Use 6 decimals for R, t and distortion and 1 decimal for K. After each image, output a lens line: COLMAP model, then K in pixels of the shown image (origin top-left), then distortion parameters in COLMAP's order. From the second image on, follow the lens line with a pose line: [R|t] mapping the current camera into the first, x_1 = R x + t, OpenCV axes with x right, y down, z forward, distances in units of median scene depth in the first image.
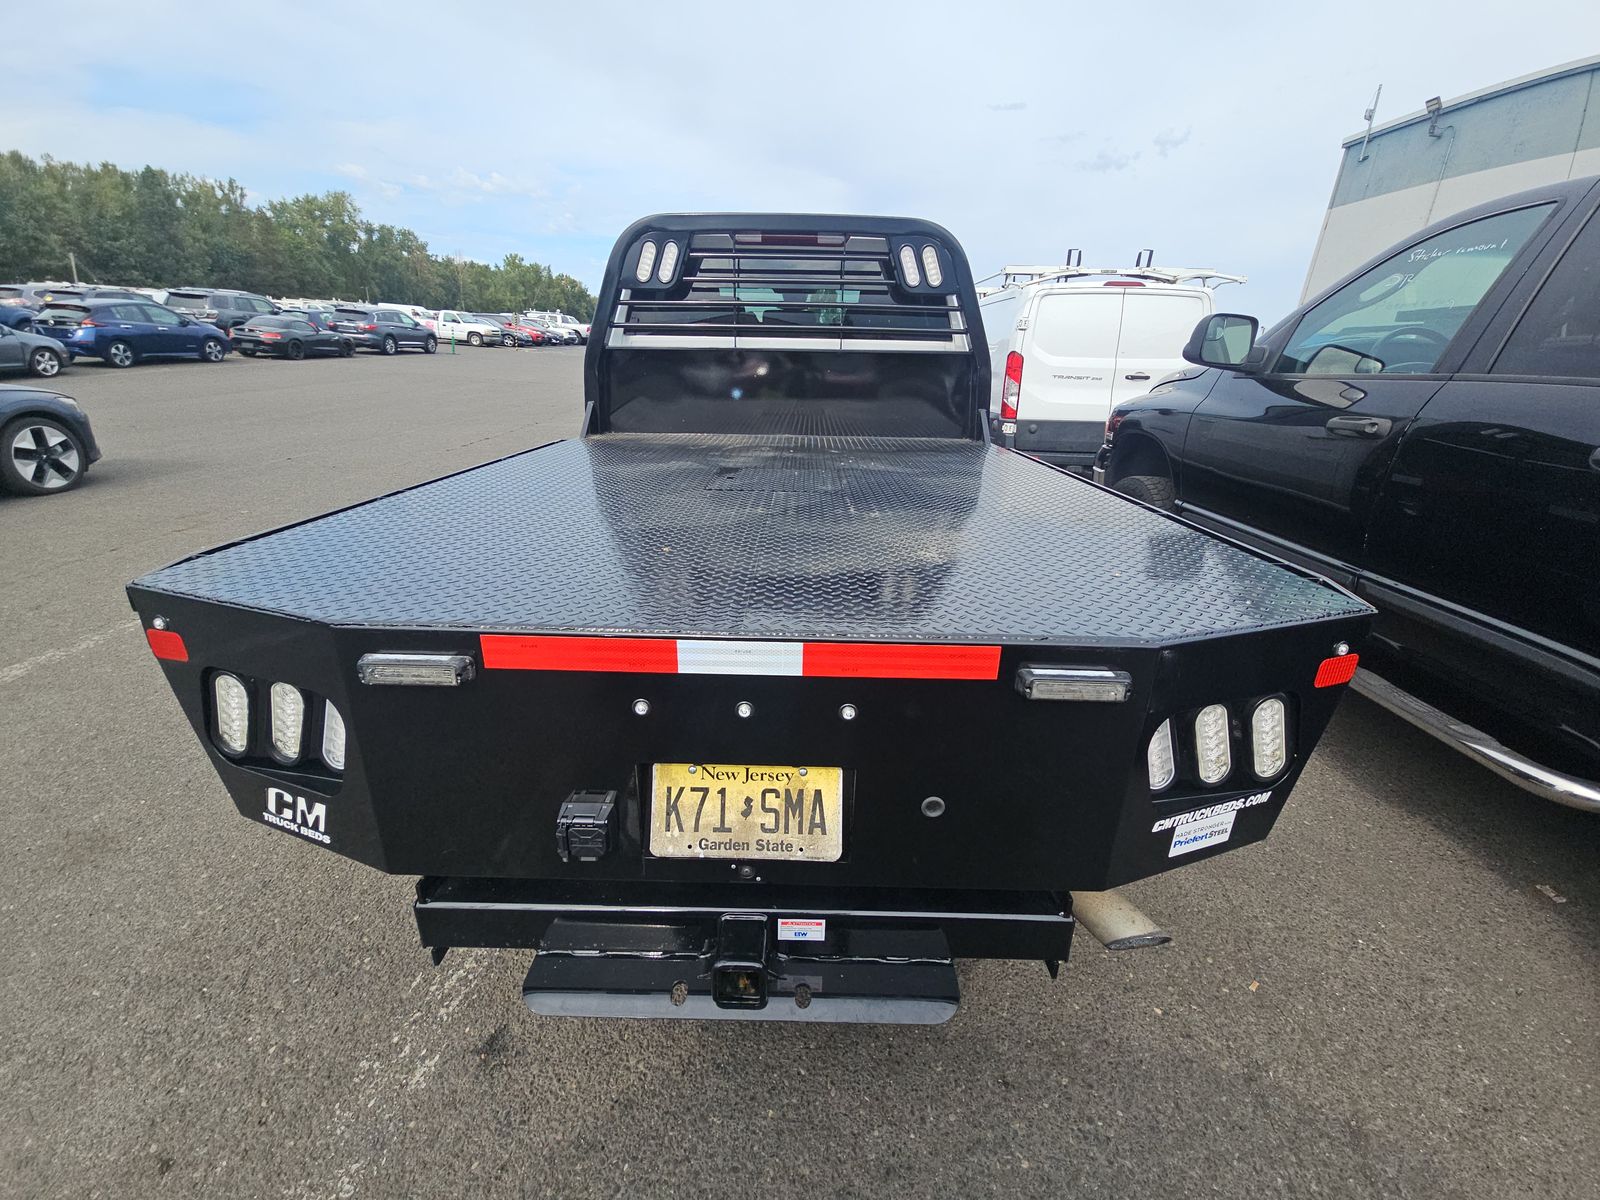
lens RADIAL K [[656.3, 0, 801.8], [0, 656.3, 590.6], [0, 0, 1]] dist [-0.002946, -0.000582]
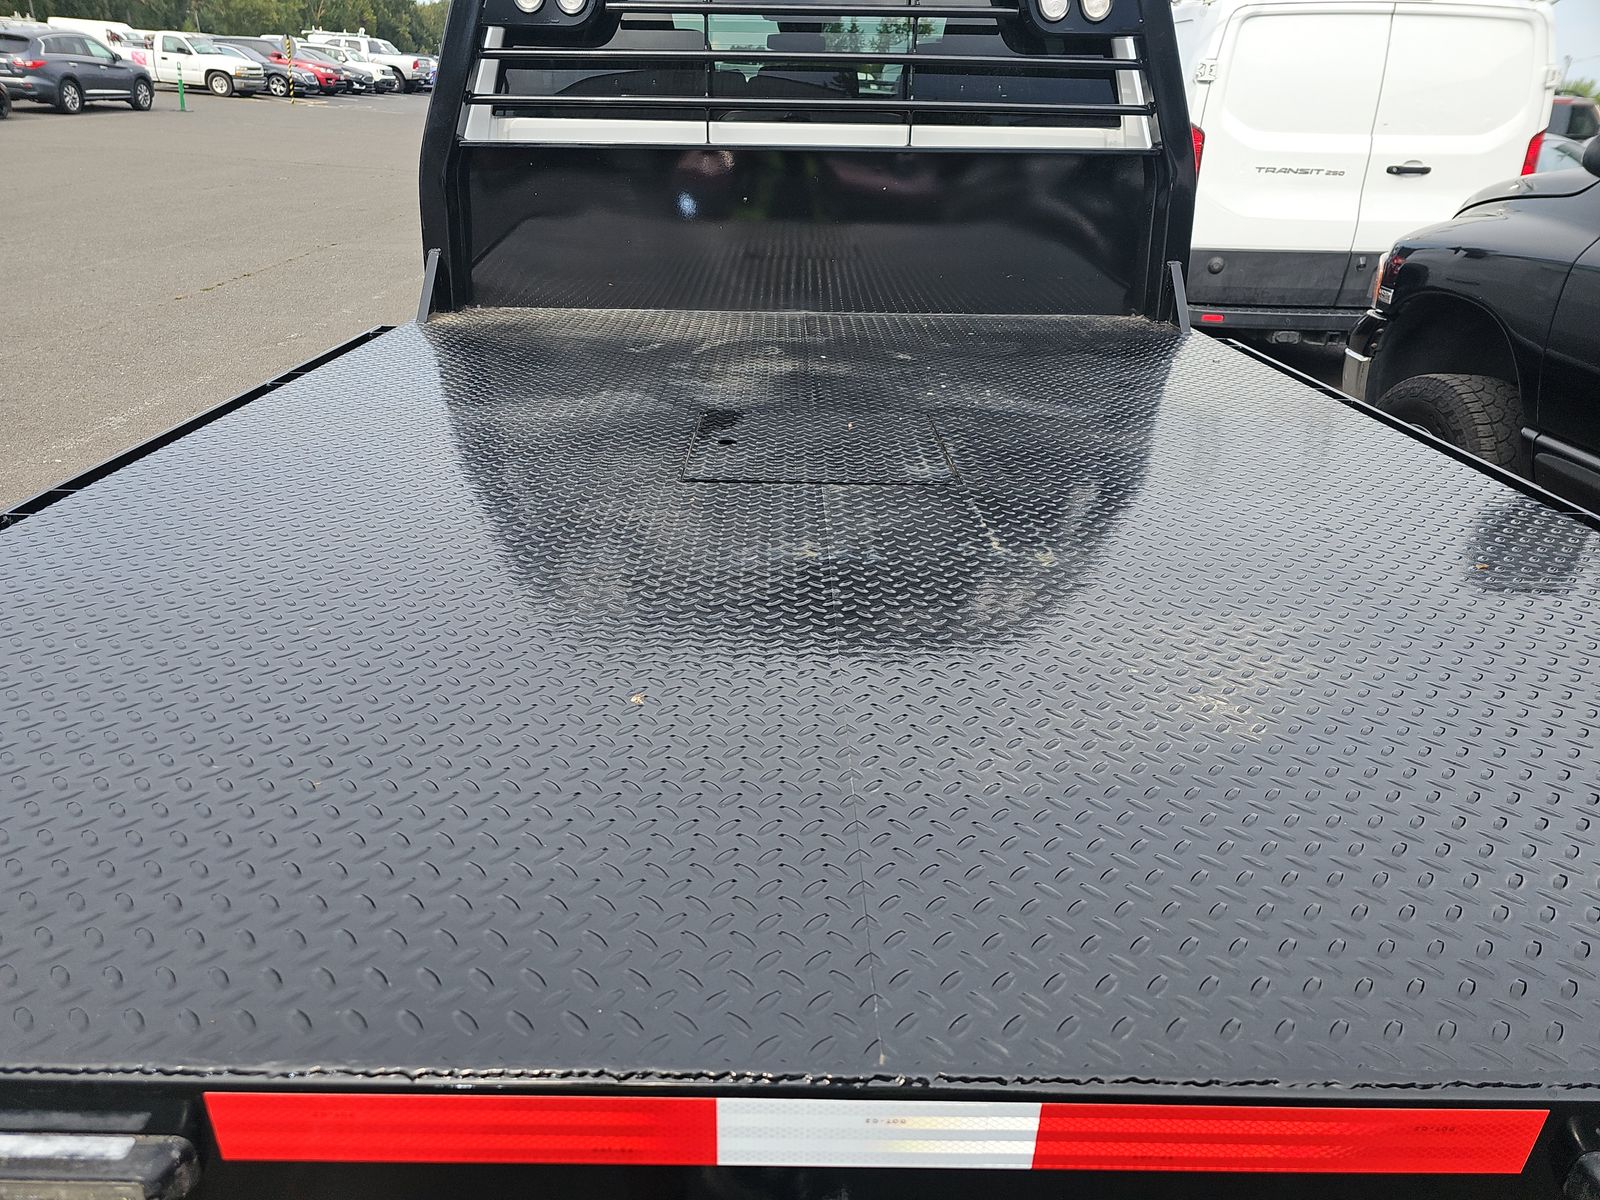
lens RADIAL K [[1063.3, 0, 791.2], [0, 1063.3, 603.9], [0, 0, 1]] dist [0.041995, -0.038686]
pose [[0.999955, -0.005844, 0.007490, -0.042479], [0.005157, 0.996053, 0.088613, -0.078296], [-0.007979, -0.088570, 0.996038, 0.112658]]
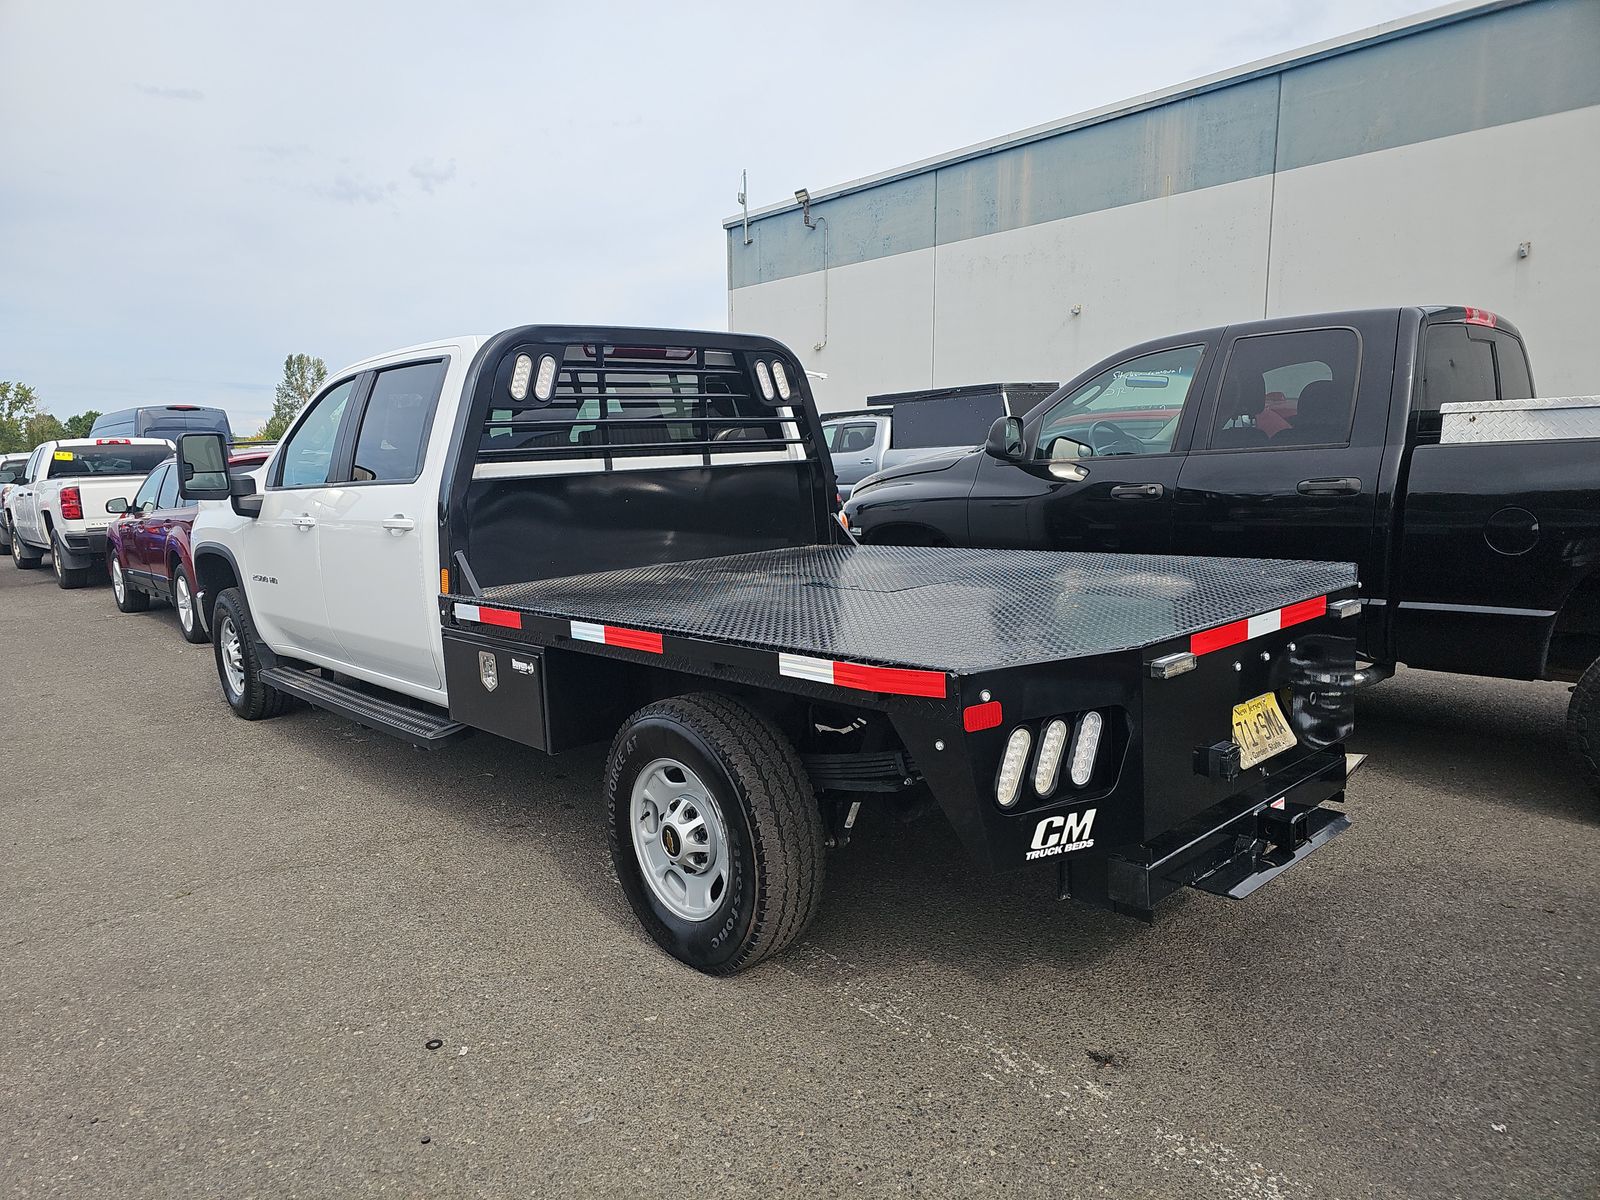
lens RADIAL K [[1046.5, 0, 784.4], [0, 1046.5, 601.4], [0, 0, 1]] dist [0.095369, -0.114299]
pose [[0.737300, -0.146387, 0.659514, -0.831261], [0.281990, 0.953814, -0.103539, -0.006686], [-0.613897, 0.262316, 0.744527, -0.097940]]
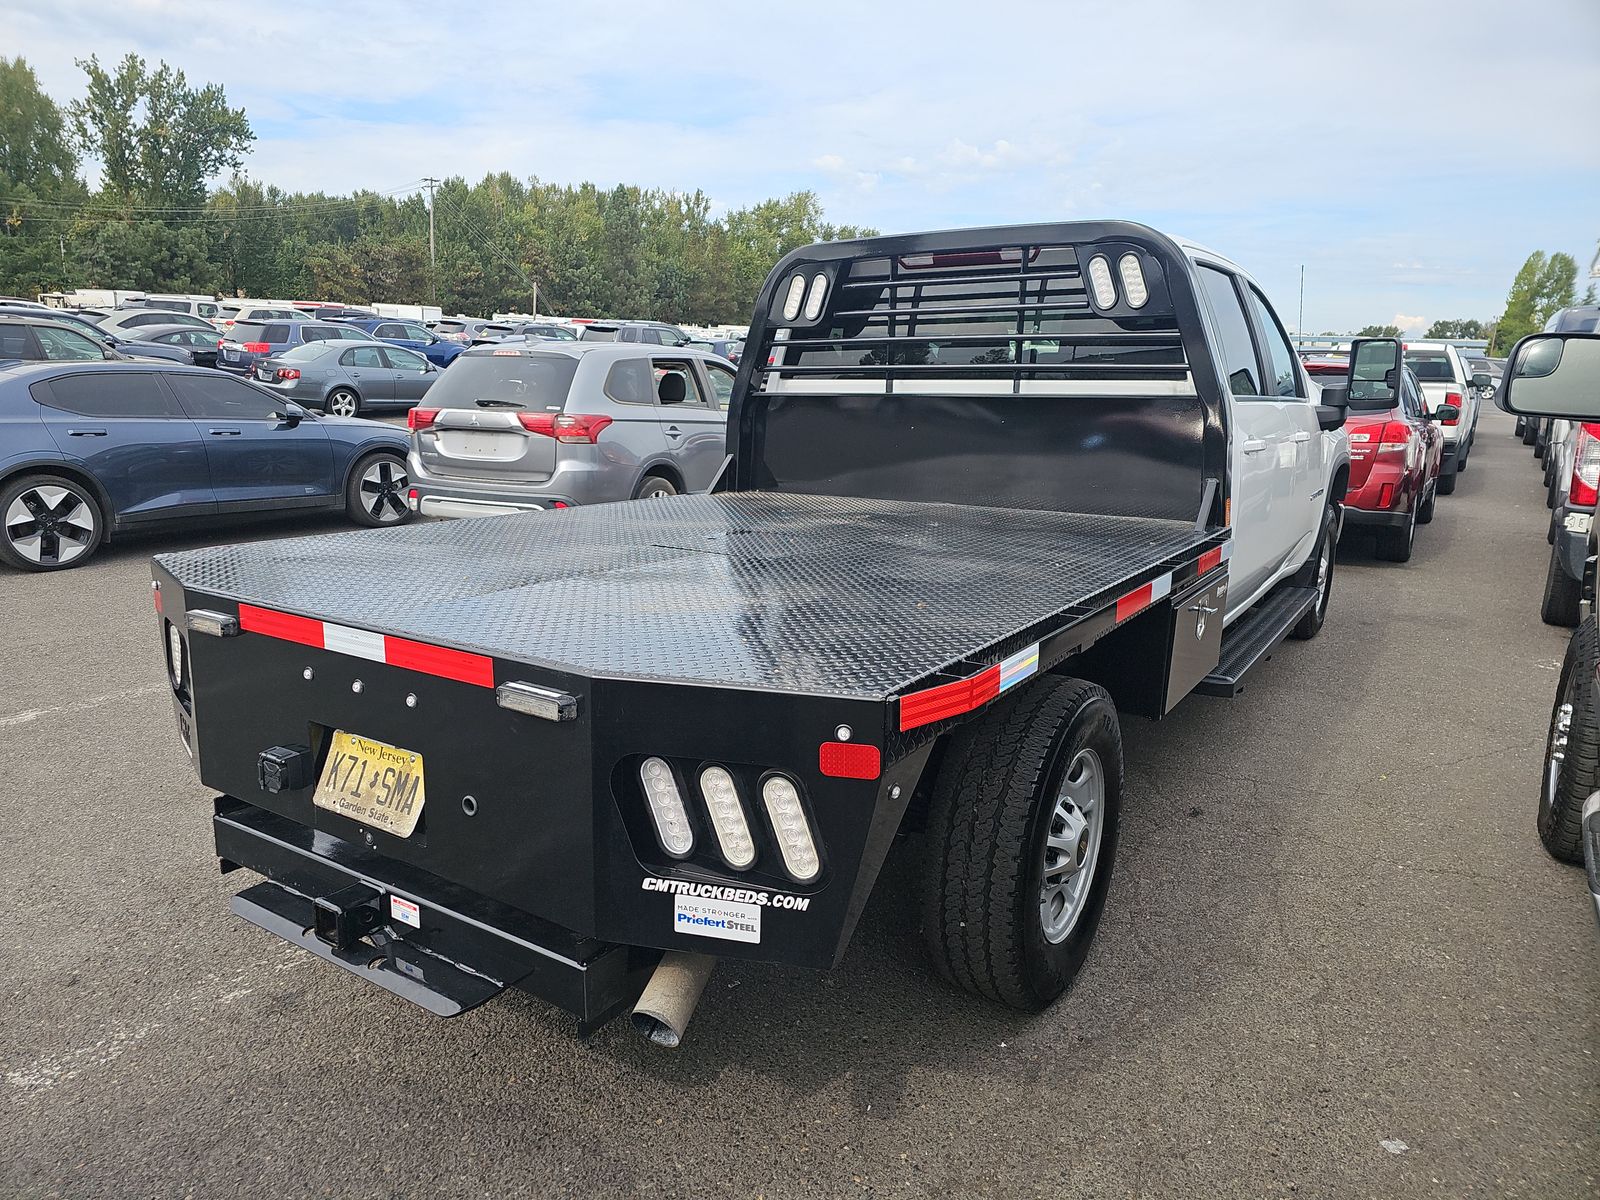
lens RADIAL K [[1046.5, 0, 784.4], [0, 1046.5, 601.4], [0, 0, 1]] dist [0.095369, -0.114299]
pose [[0.839081, 0.101822, -0.534392, 0.489827], [-0.178841, 0.979358, -0.094204, 0.019725], [0.513769, 0.174616, 0.839970, -0.092176]]
